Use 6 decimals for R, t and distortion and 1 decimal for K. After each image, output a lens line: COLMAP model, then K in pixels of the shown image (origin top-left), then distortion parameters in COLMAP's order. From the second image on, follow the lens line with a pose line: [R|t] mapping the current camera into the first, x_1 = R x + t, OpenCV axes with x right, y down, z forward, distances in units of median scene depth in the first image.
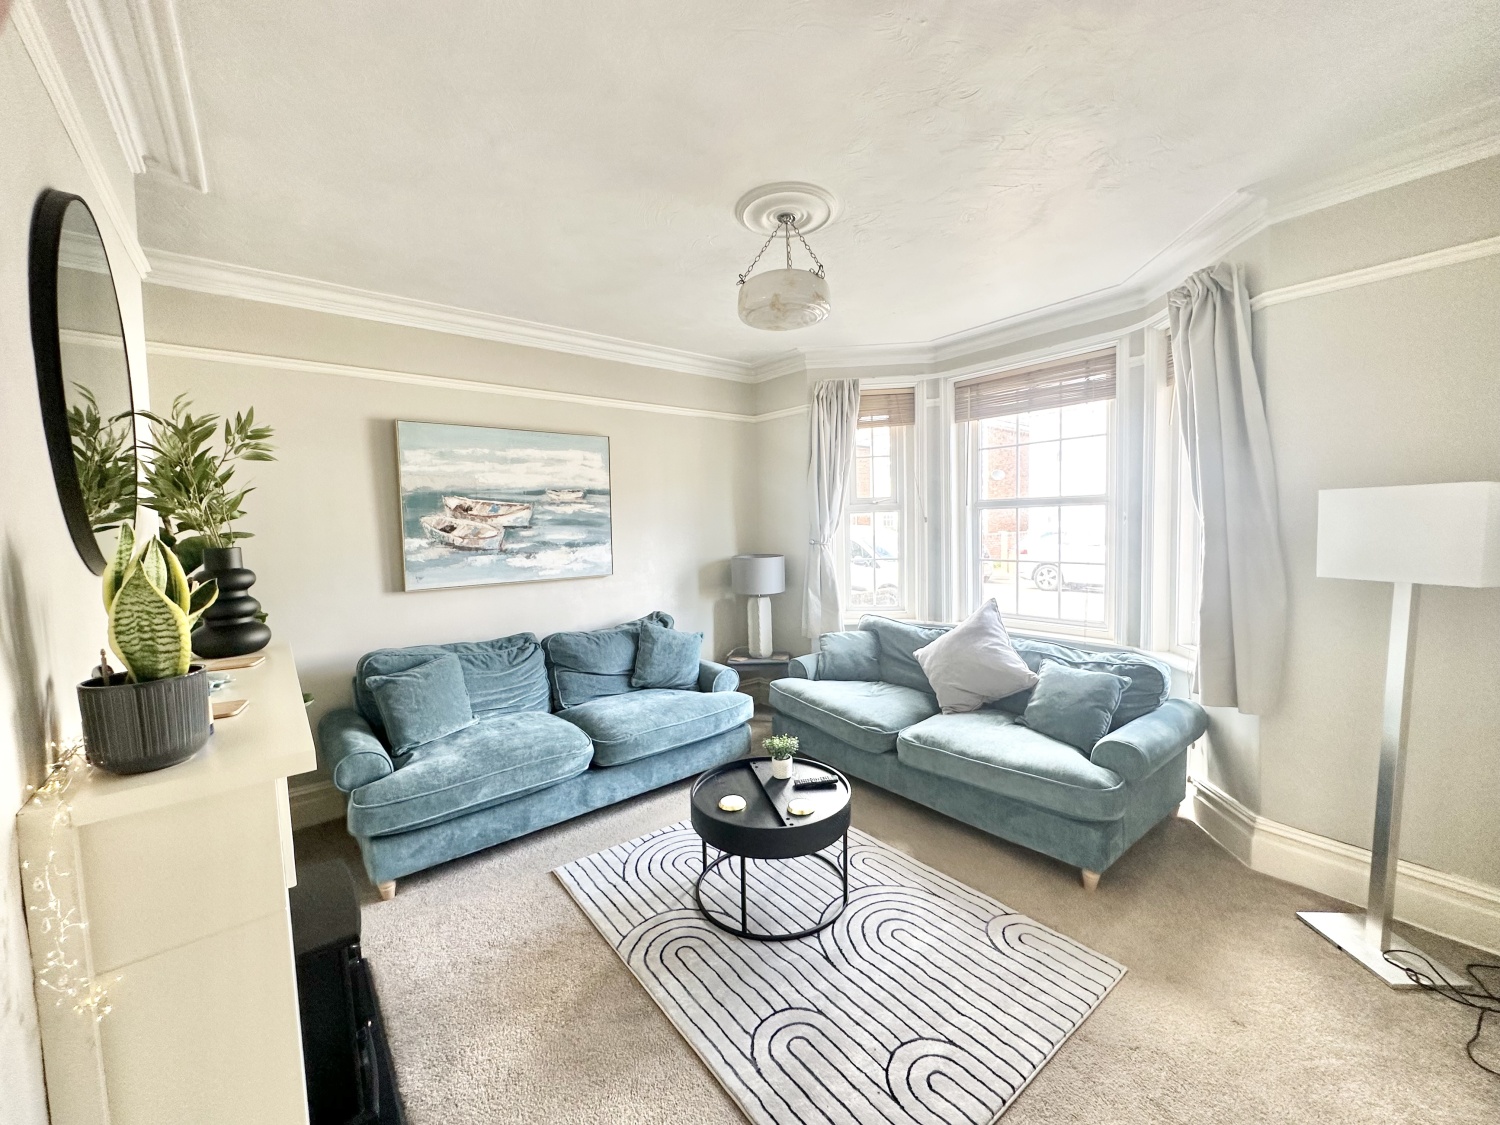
lens RADIAL K [[600.1, 0, 748.3], [0, 600.1, 562.1], [0, 0, 1]] dist [-0.001757, 0.000957]
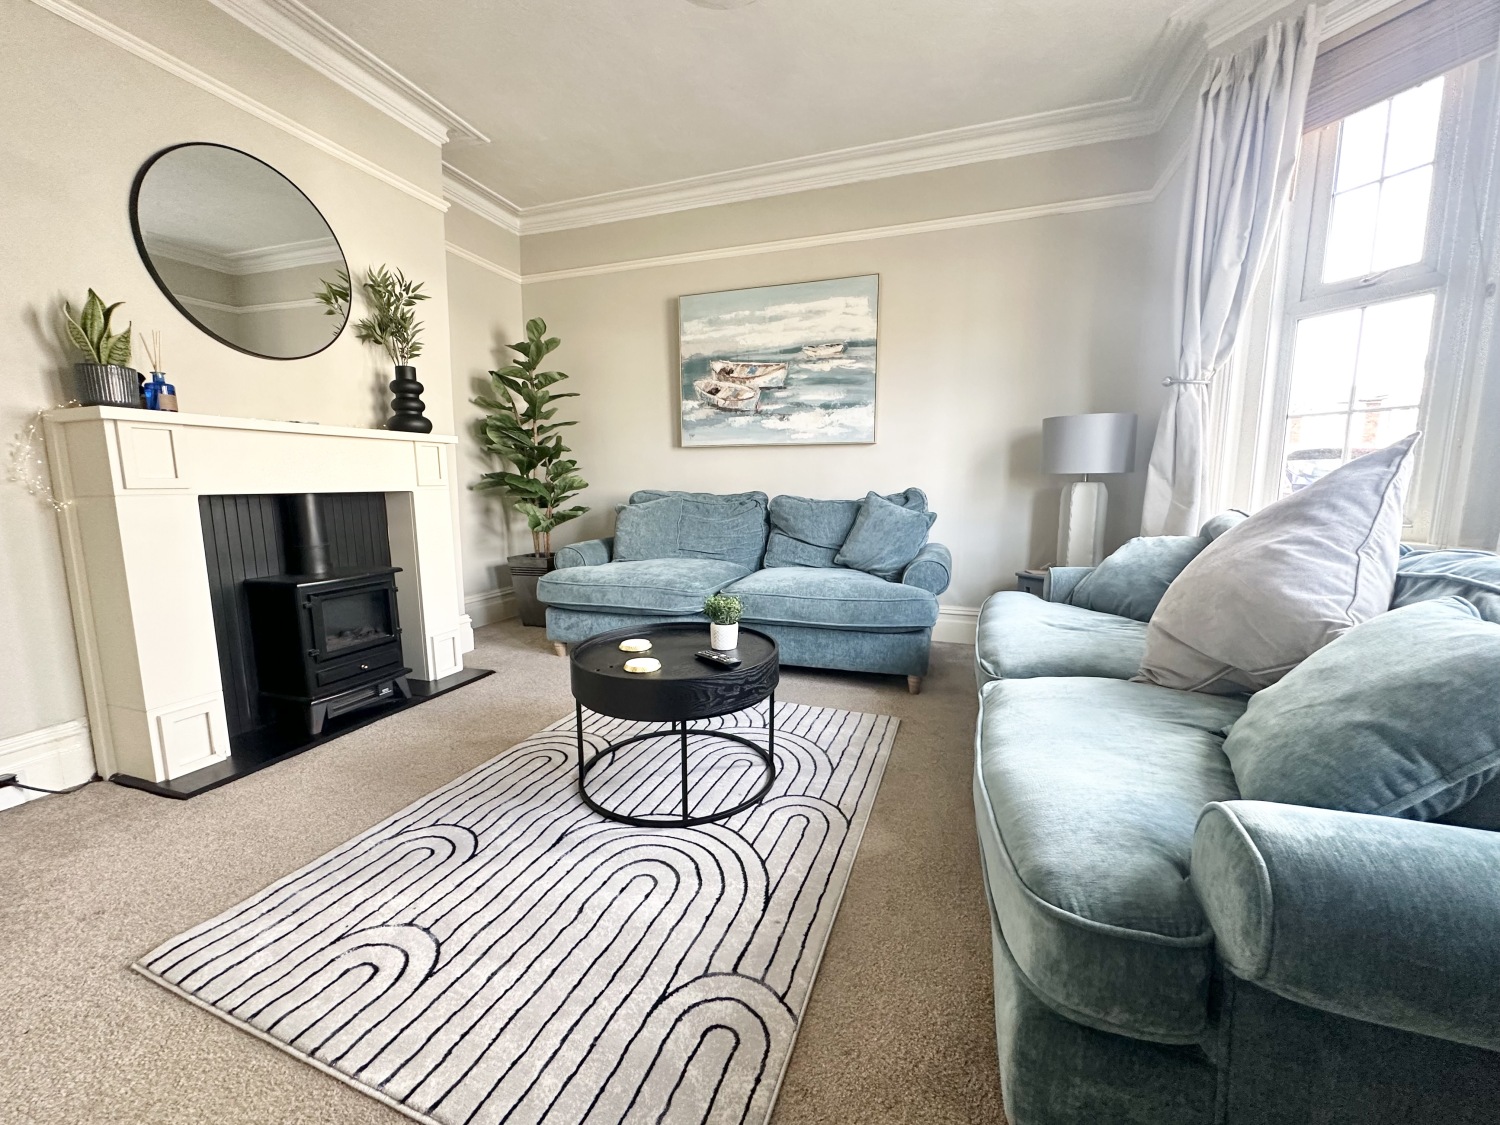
lens RADIAL K [[600.1, 0, 751.6], [0, 600.1, 561.6], [0, 0, 1]] dist [-0.001757, 0.000957]
pose [[0.518190, 0.137093, -0.844207, 0.503976], [-0.069179, 0.990554, 0.118395, 0.117825], [0.852463, -0.002949, 0.522779, 0.470078]]
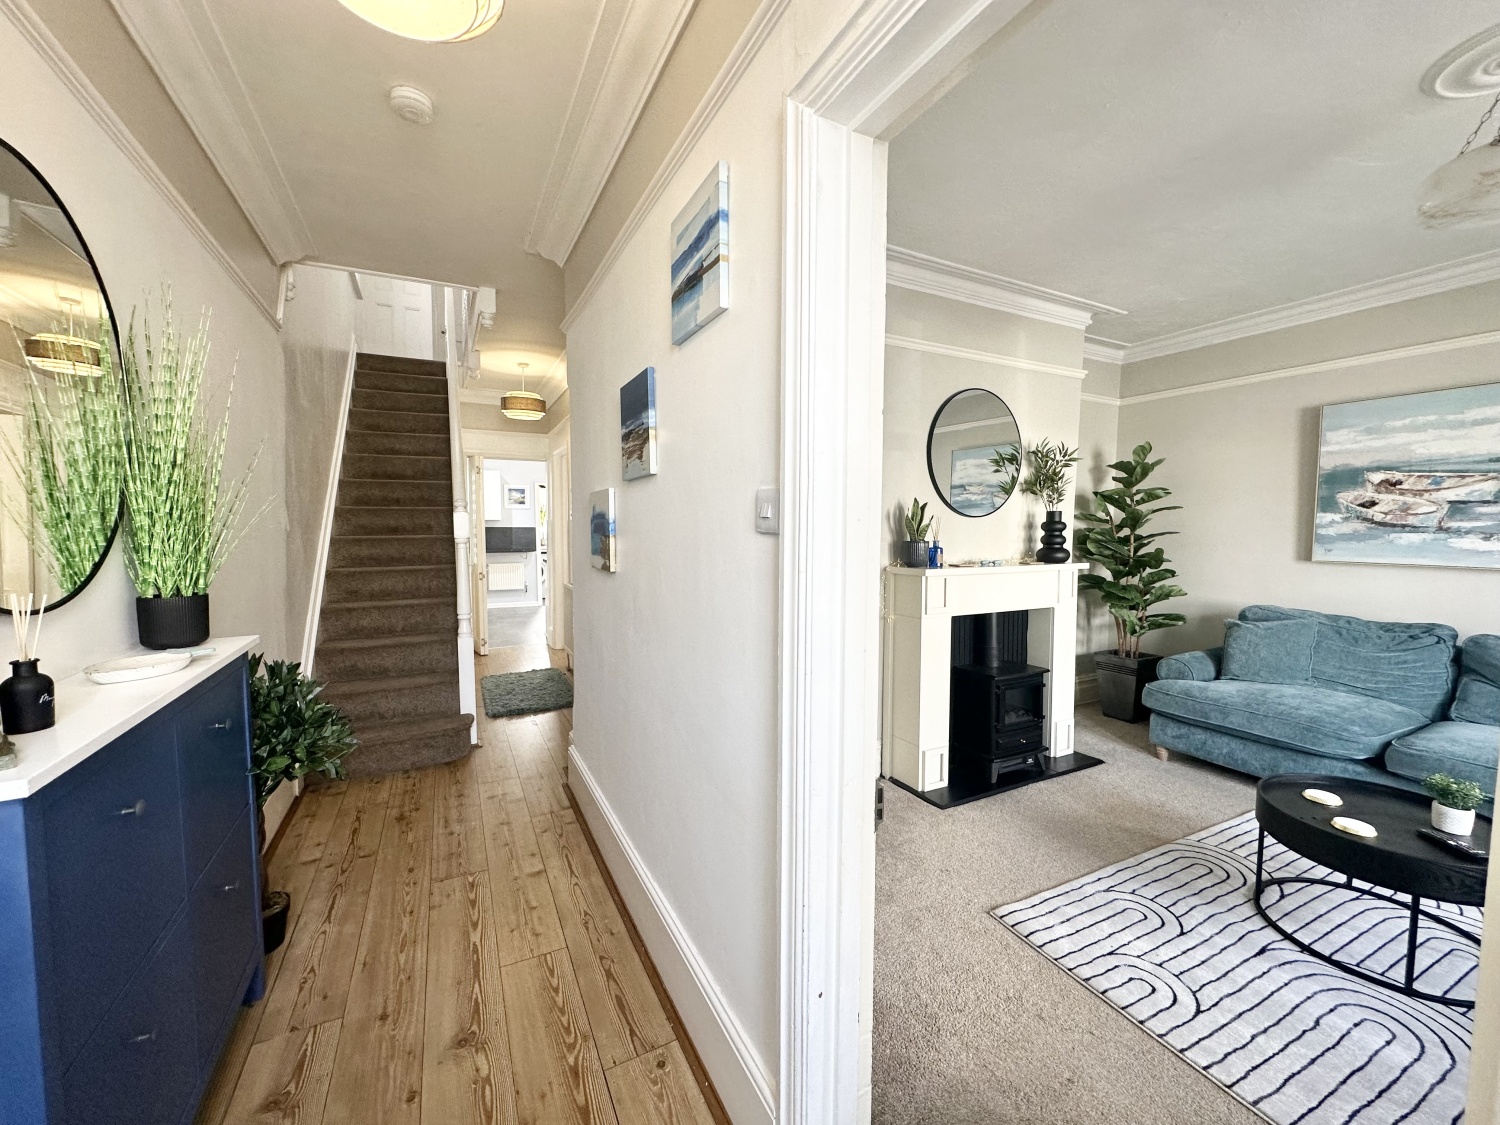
lens RADIAL K [[600.1, 0, 748.7], [0, 600.1, 562.0], [0, 0, 1]] dist [-0.001757, 0.000957]
pose [[-0.212836, 0.084500, -0.973427, 0.686623], [-0.064837, 0.992836, 0.100362, 0.006618], [0.974934, 0.084475, -0.205833, 0.203715]]
